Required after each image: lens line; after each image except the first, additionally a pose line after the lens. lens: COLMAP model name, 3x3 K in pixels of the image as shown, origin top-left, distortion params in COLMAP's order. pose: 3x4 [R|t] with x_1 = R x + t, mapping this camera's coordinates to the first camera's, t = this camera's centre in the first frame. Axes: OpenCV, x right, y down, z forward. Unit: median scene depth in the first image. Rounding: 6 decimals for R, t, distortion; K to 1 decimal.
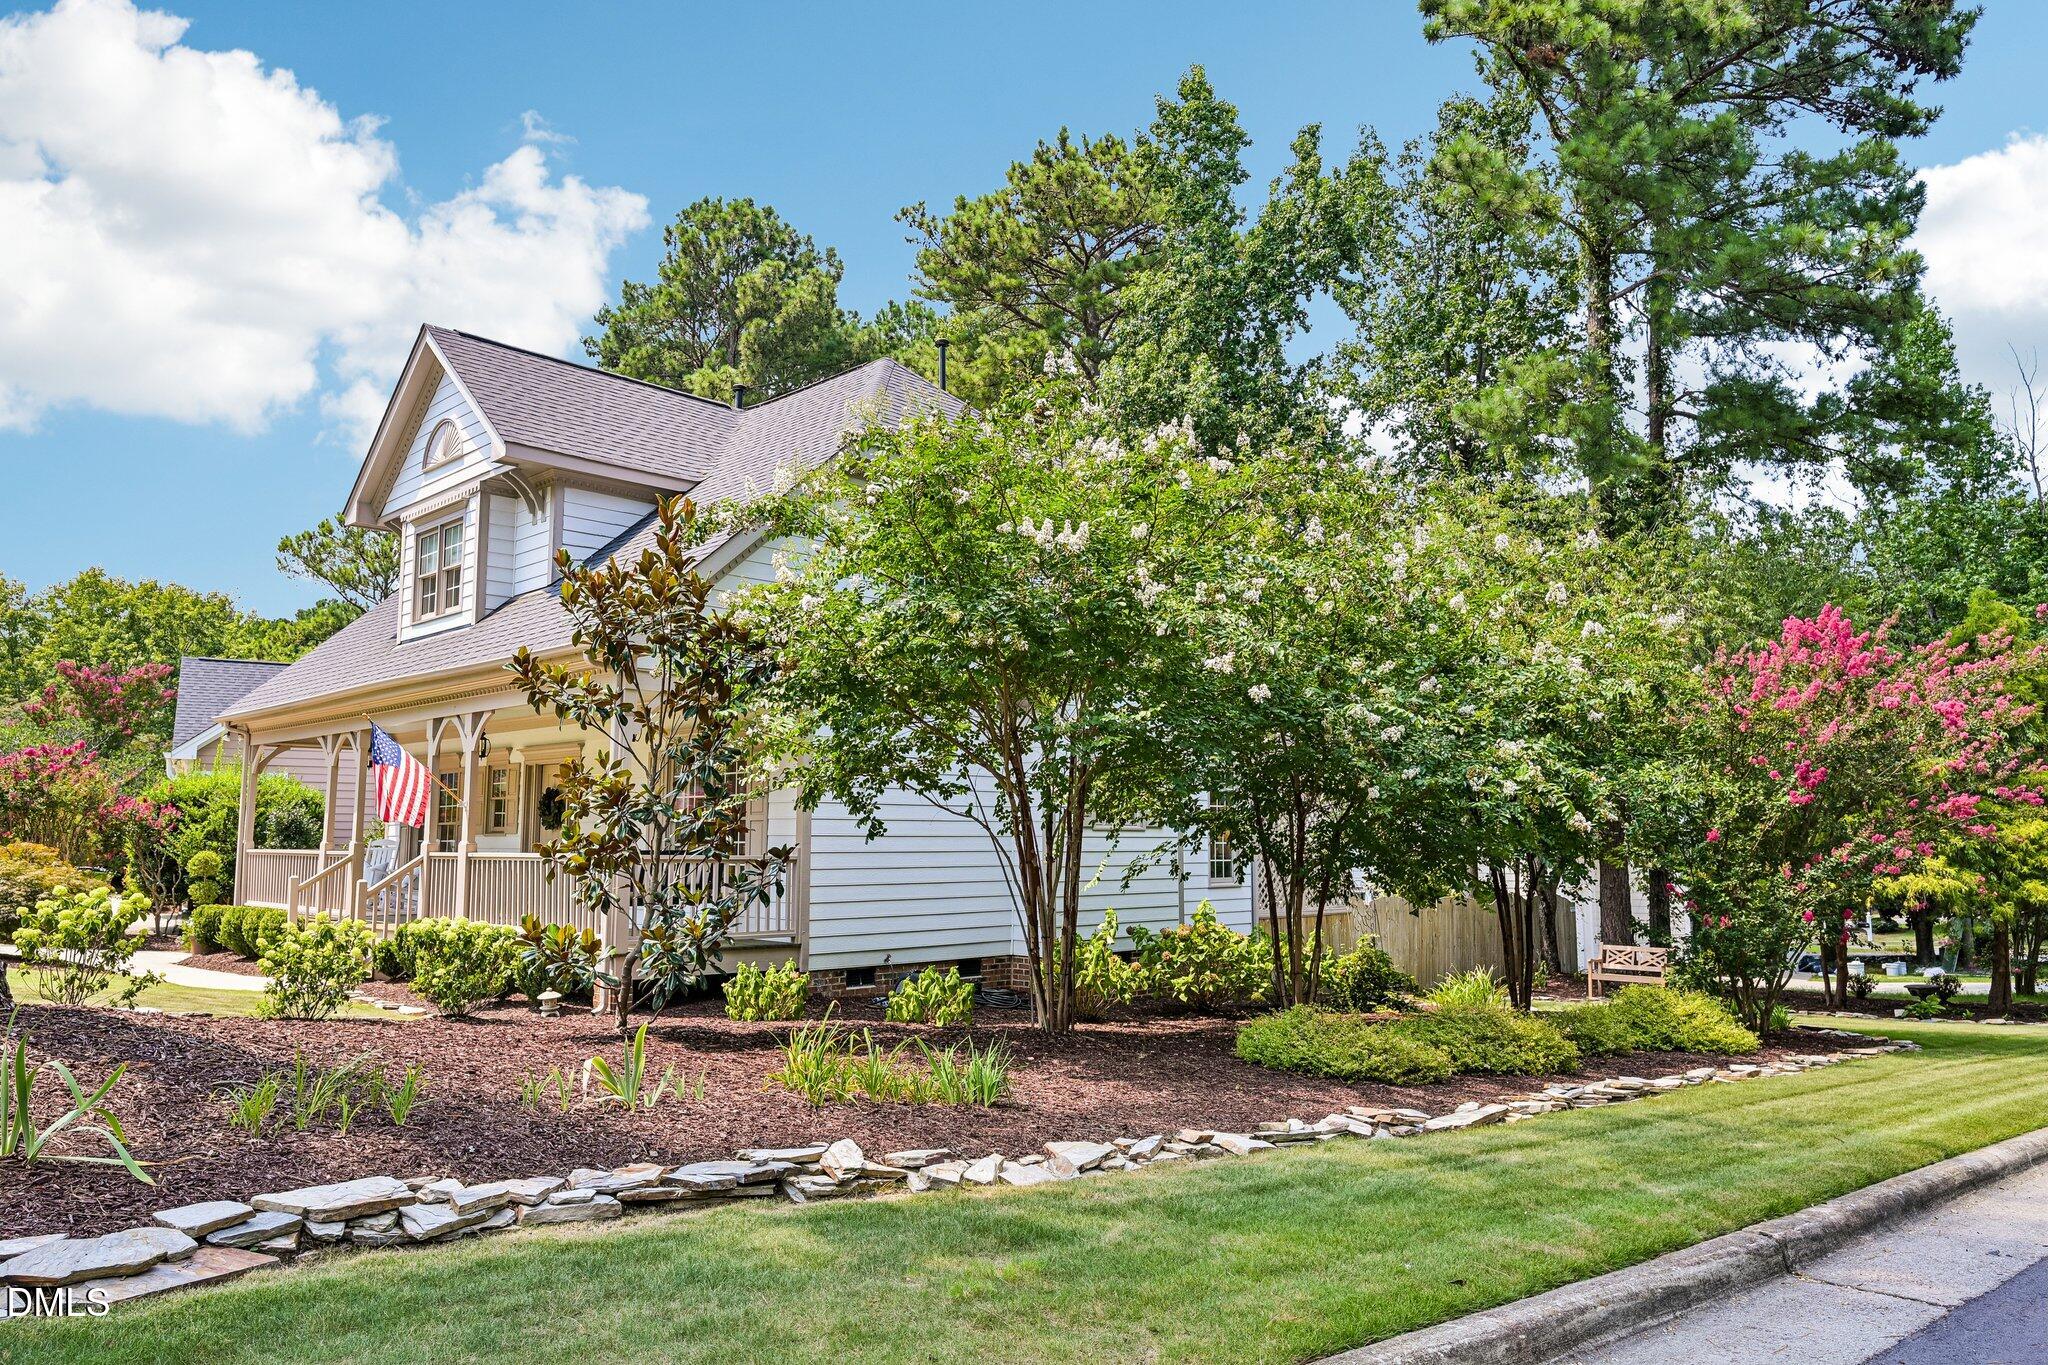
lens RADIAL K [[1364.3, 0, 1024.0], [0, 1364.3, 682.5], [0, 0, 1]] dist [-0.046724, 0.000392]
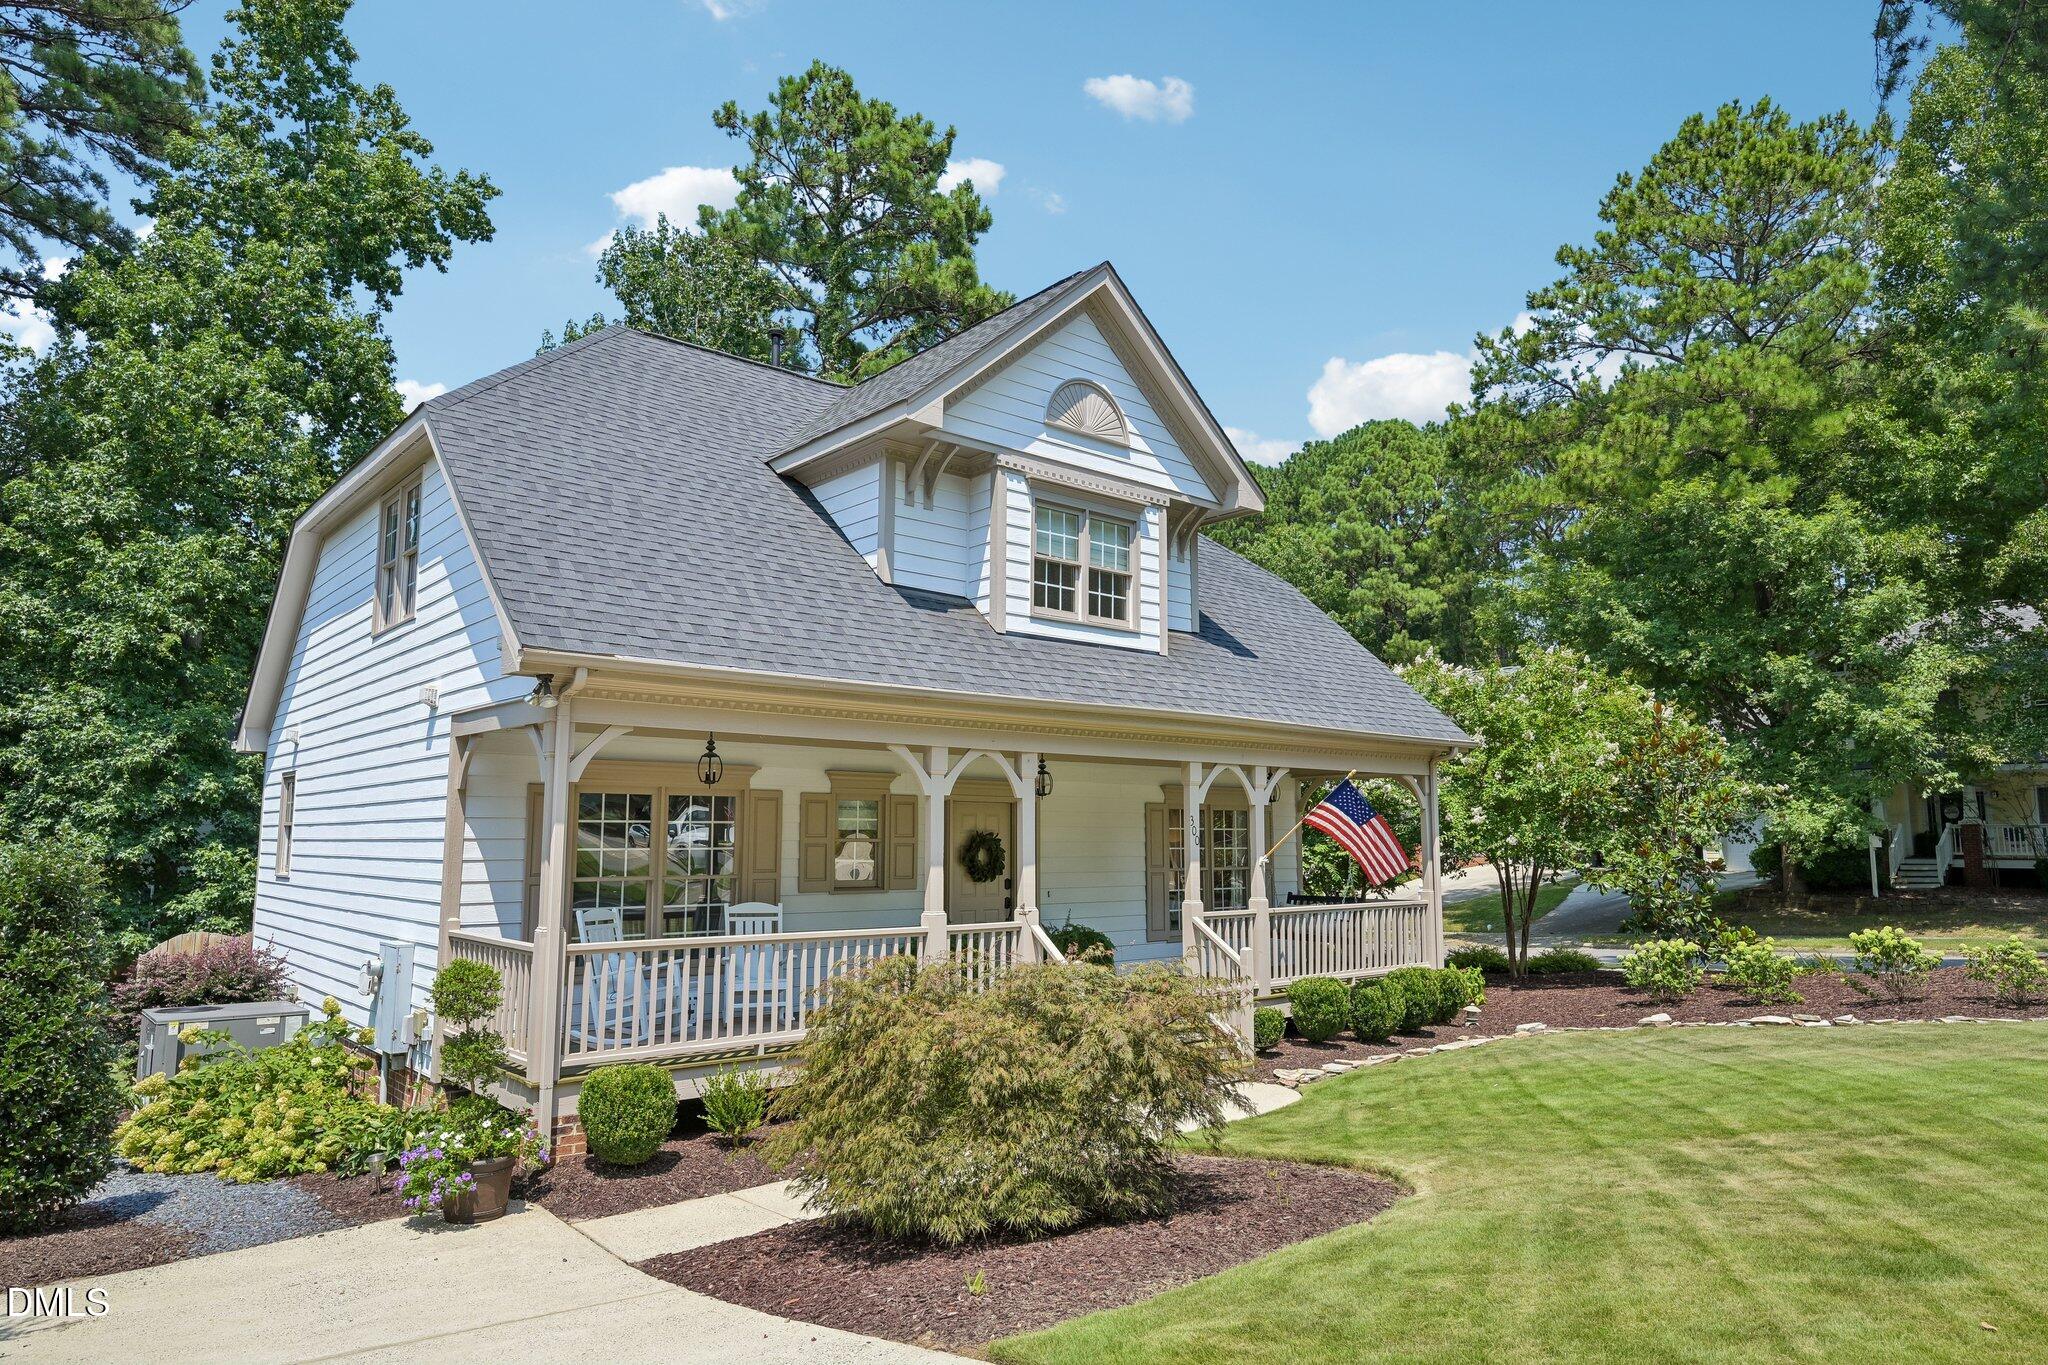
lens RADIAL K [[1273.2, 0, 1023.3], [0, 1273.2, 655.5], [0, 0, 1]] dist [0.000047, -0.000058]
pose [[0.105062, 0.148208, 0.983360, -1.001865], [-0.117806, 0.983724, -0.135676, 0.066639], [-0.987463, -0.101591, 0.120812, 0.797889]]
